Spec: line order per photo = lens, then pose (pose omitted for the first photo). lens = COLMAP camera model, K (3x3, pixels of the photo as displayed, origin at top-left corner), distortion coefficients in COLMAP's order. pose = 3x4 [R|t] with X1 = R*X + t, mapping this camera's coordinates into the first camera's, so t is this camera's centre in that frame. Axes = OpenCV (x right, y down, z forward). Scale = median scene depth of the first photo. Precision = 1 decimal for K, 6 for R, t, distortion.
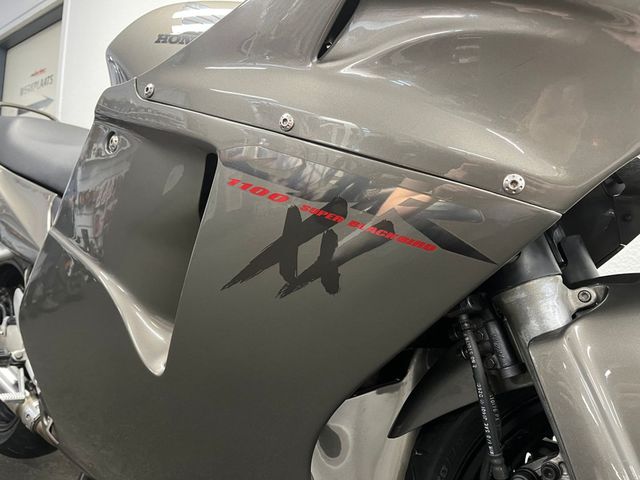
lens RADIAL K [[486.8, 0, 322.0], [0, 486.8, 242.7], [0, 0, 1]] dist [0.059025, -0.062179]
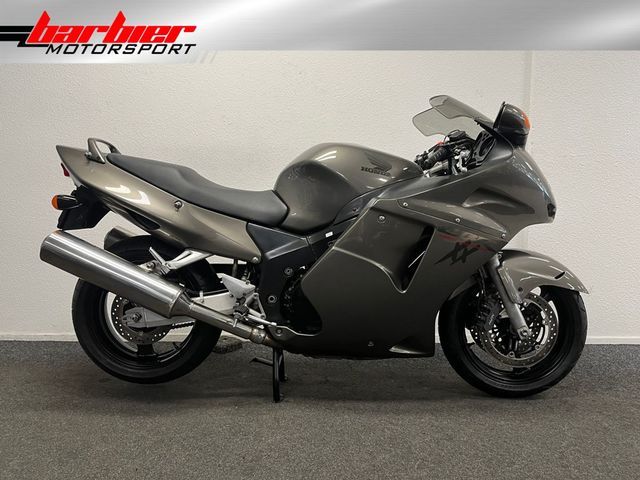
lens RADIAL K [[486.8, 0, 313.3], [0, 486.8, 239.8], [0, 0, 1]] dist [0.059025, -0.062179]
pose [[0.784753, -0.087154, 0.613650, -3.303588], [0.005255, 0.990964, 0.134022, -0.610752], [-0.619786, -0.101949, 0.778121, -1.296304]]
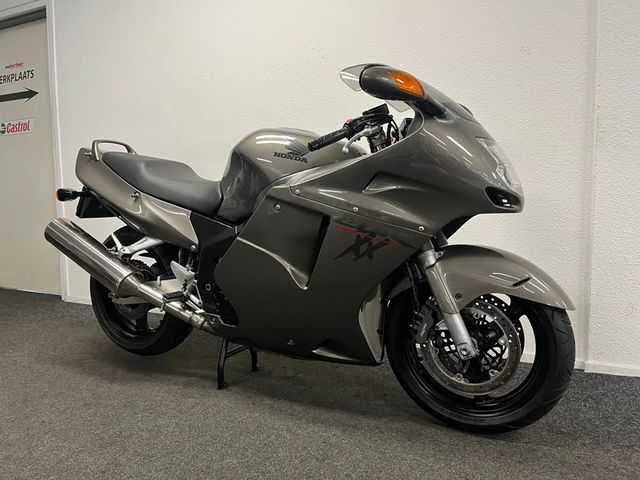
lens RADIAL K [[486.8, 0, 318.3], [0, 486.8, 235.8], [0, 0, 1]] dist [0.059025, -0.062179]
pose [[0.979478, -0.074813, 0.187150, -0.936961], [0.050214, 0.989858, 0.132893, -0.514531], [-0.195193, -0.120768, 0.973301, -2.154396]]
